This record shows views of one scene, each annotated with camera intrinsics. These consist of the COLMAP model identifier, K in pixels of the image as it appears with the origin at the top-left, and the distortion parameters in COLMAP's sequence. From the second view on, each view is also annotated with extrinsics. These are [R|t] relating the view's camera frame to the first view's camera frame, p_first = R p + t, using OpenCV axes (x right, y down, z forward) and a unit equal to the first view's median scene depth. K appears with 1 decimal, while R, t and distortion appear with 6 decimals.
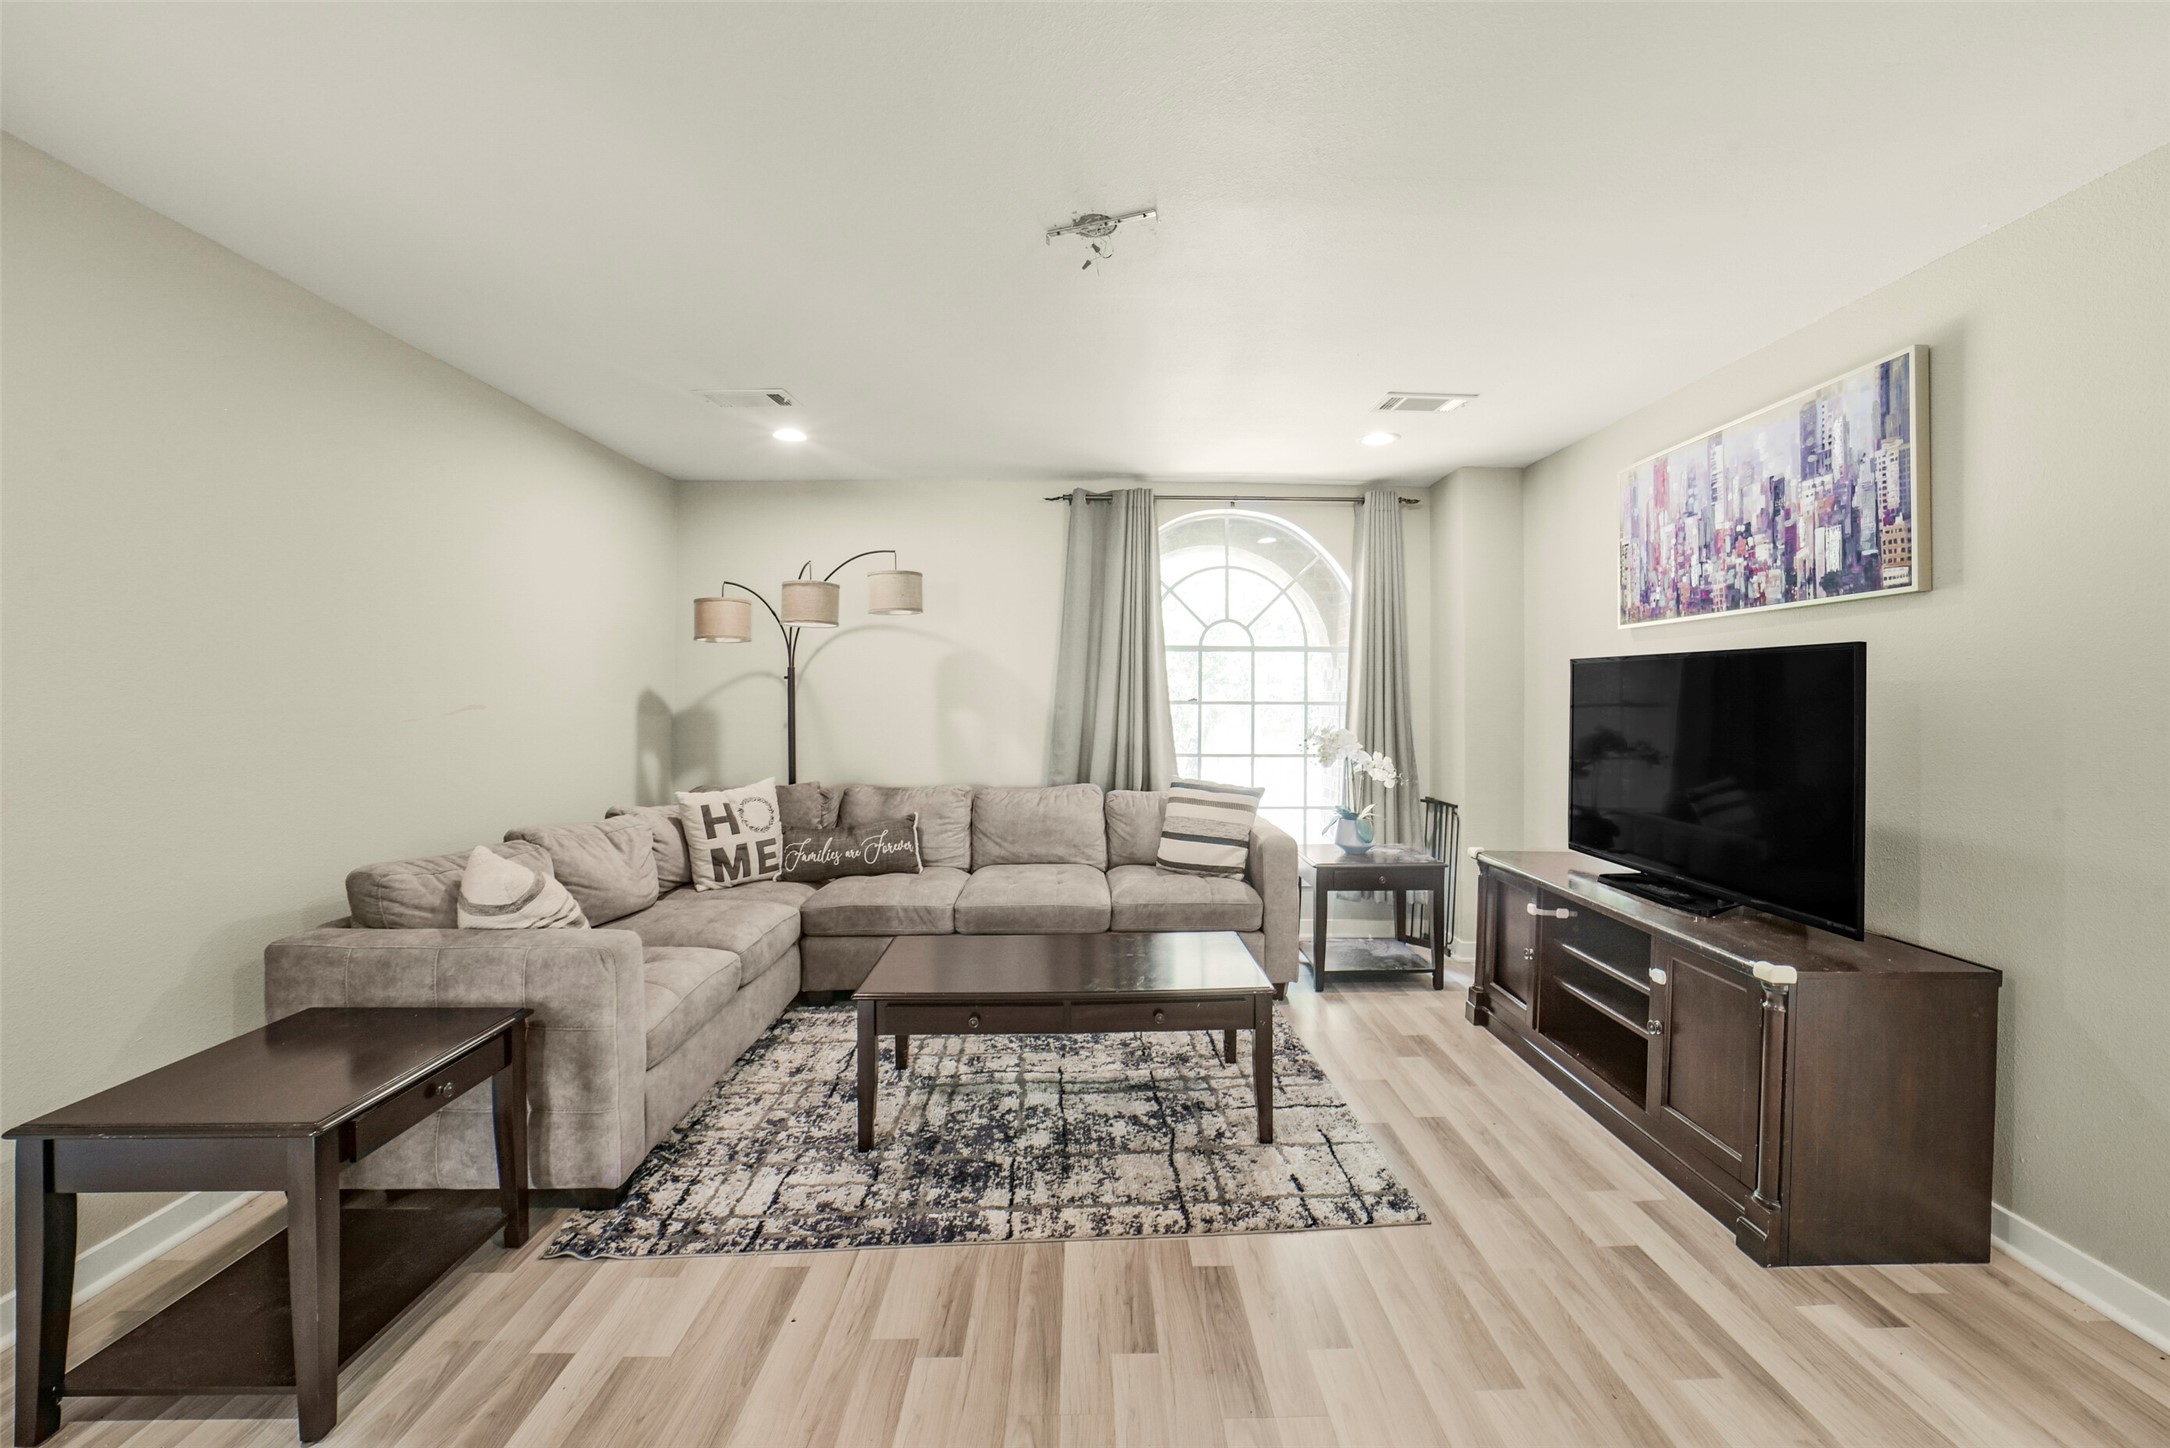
lens RADIAL K [[858.3, 0, 1102.4], [0, 858.3, 702.1], [0, 0, 1]] dist [-0.038195, 0.008770]
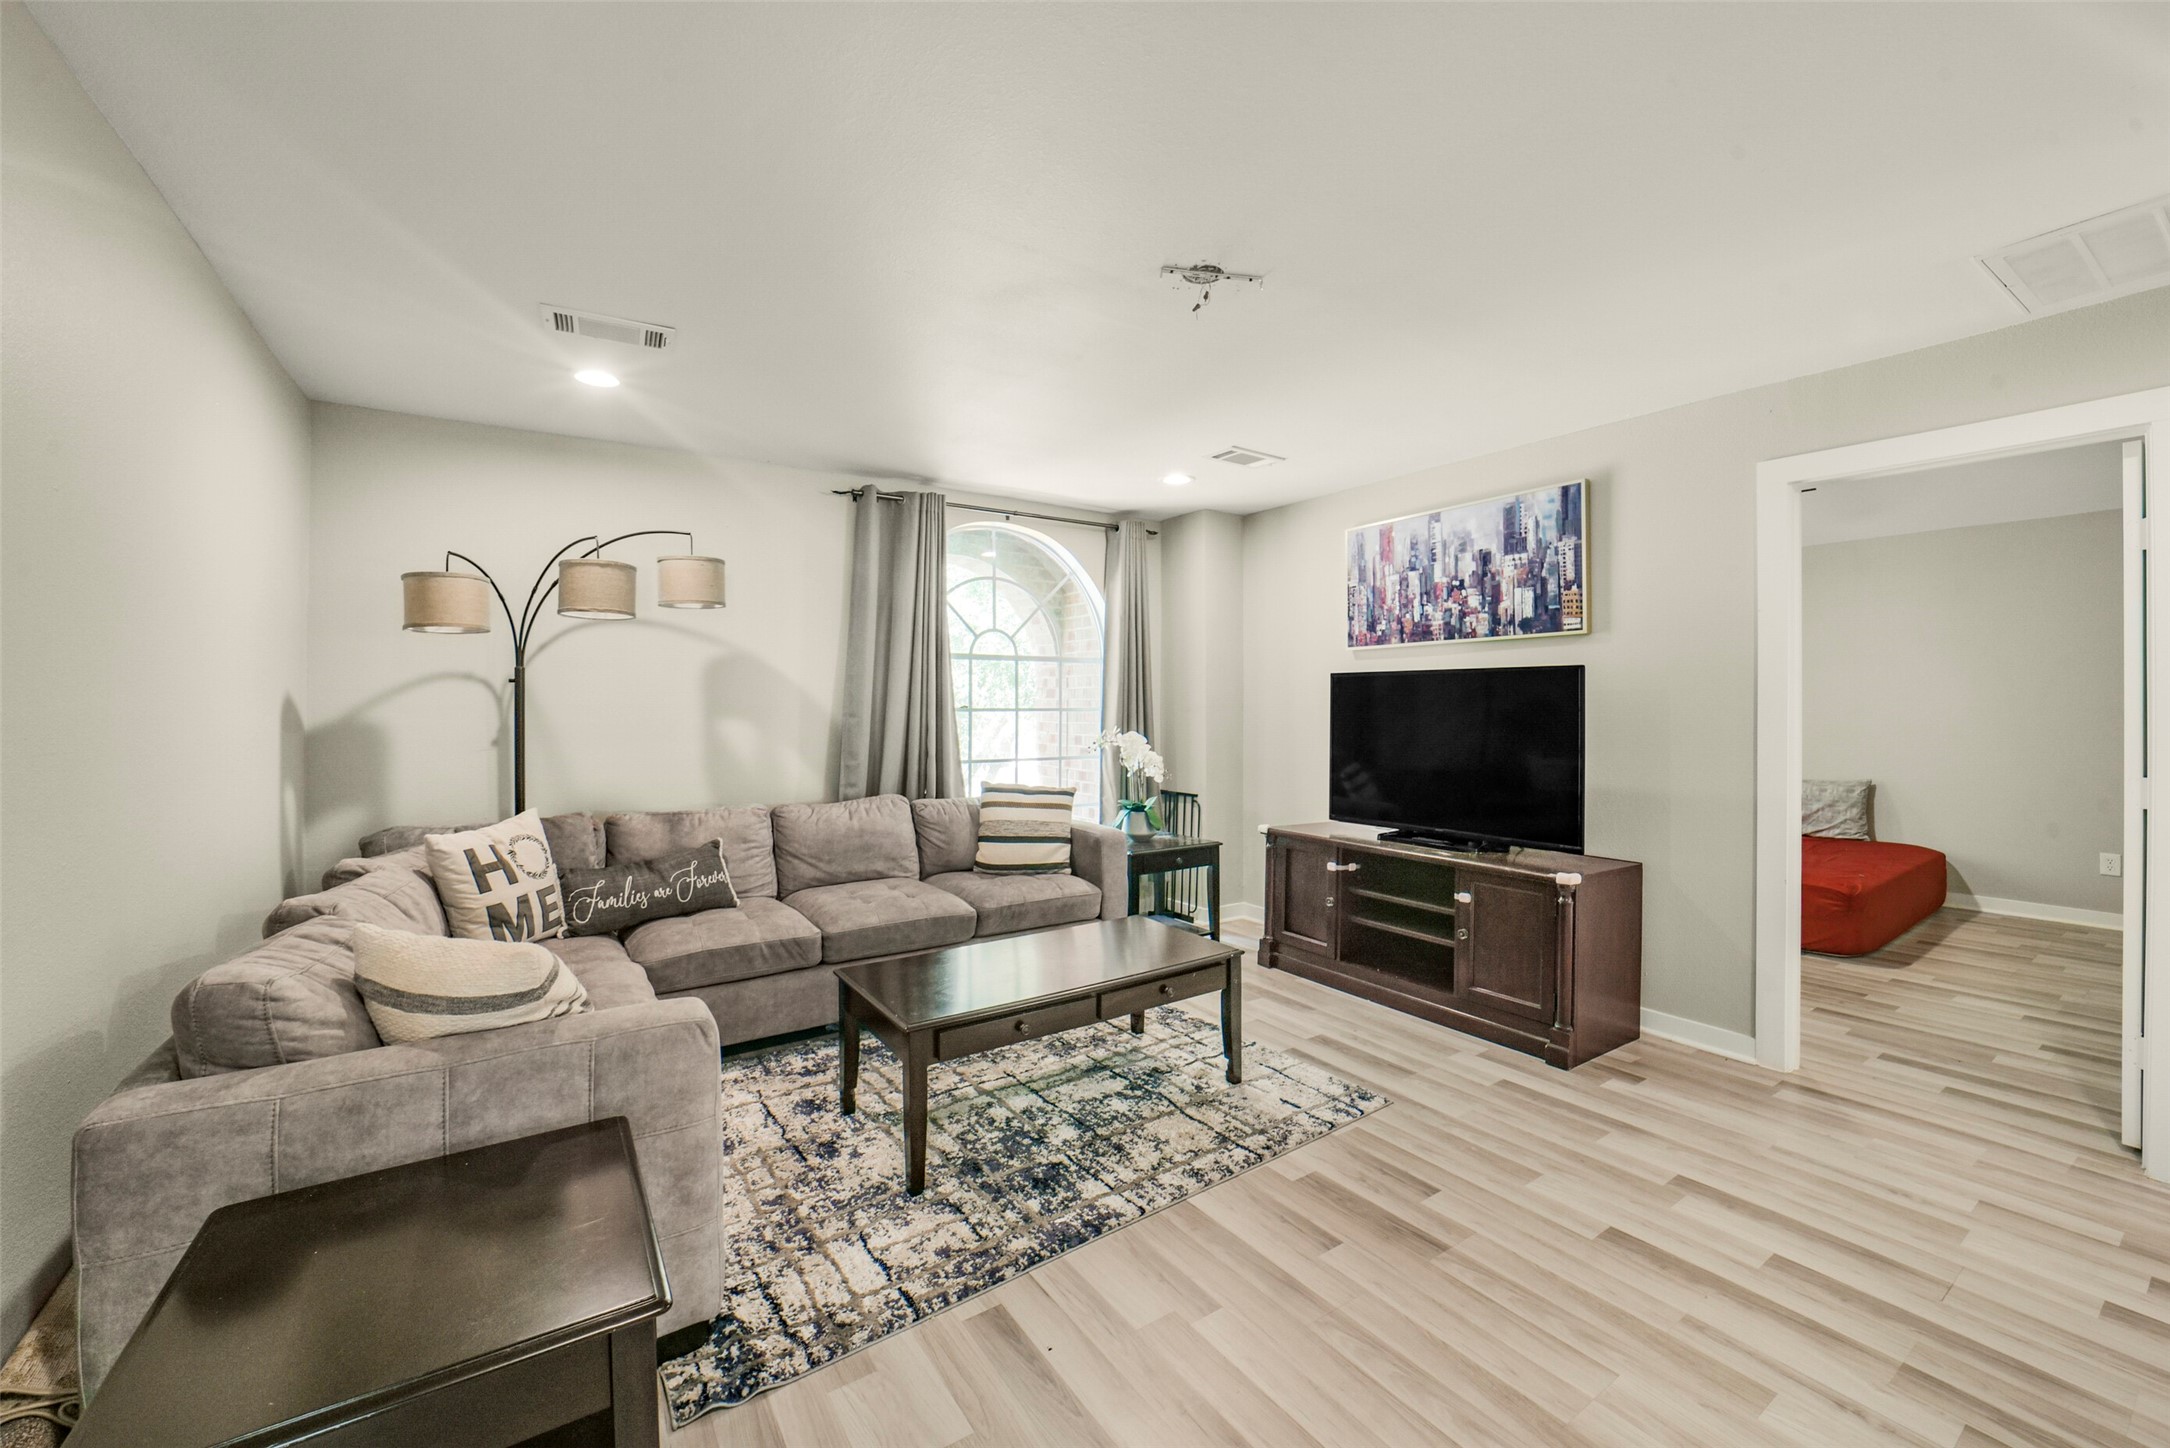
lens RADIAL K [[862.6, 0, 1092.9], [0, 862.6, 717.1], [0, 0, 1]] dist [-0.039136, 0.009232]
pose [[0.844375, -0.011277, 0.535634, -0.517900], [0.008247, 0.999934, 0.008052, 0.003837], [-0.535689, -0.002382, 0.844412, 0.097951]]
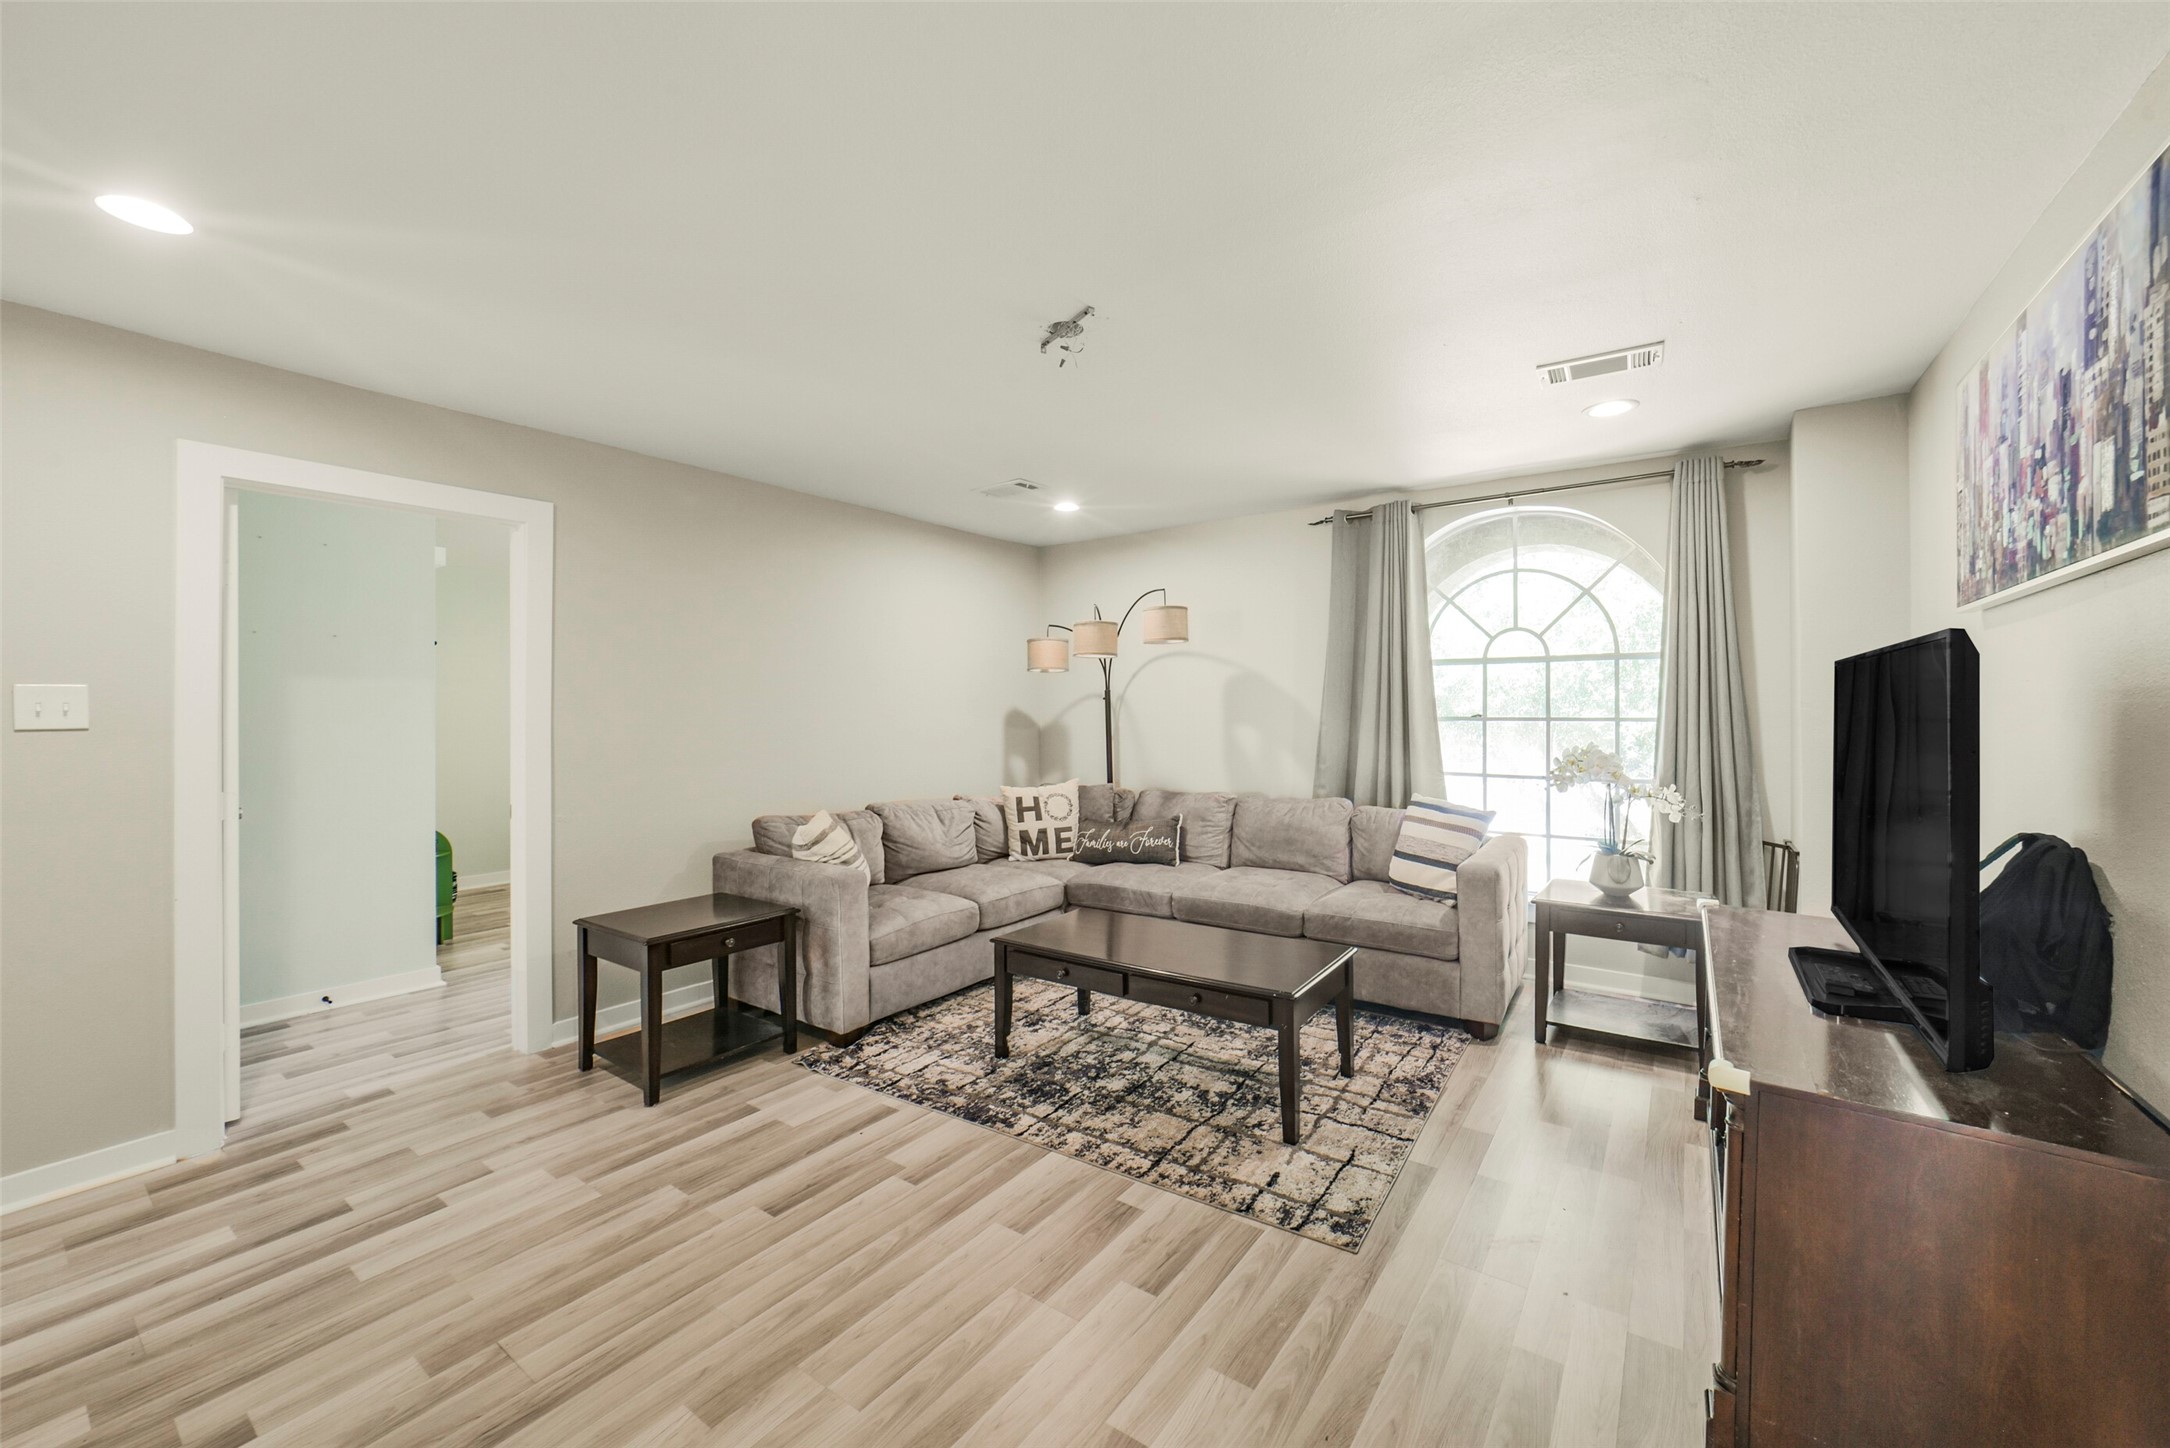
lens RADIAL K [[836.9, 0, 1104.3], [0, 836.9, 725.8], [0, 0, 1]] dist [-0.022256, 0.006954]
pose [[0.805027, 0.004193, -0.593223, 0.528877], [0.001077, 0.999963, 0.008530, -0.000234], [0.593237, -0.007505, 0.804993, 0.044188]]
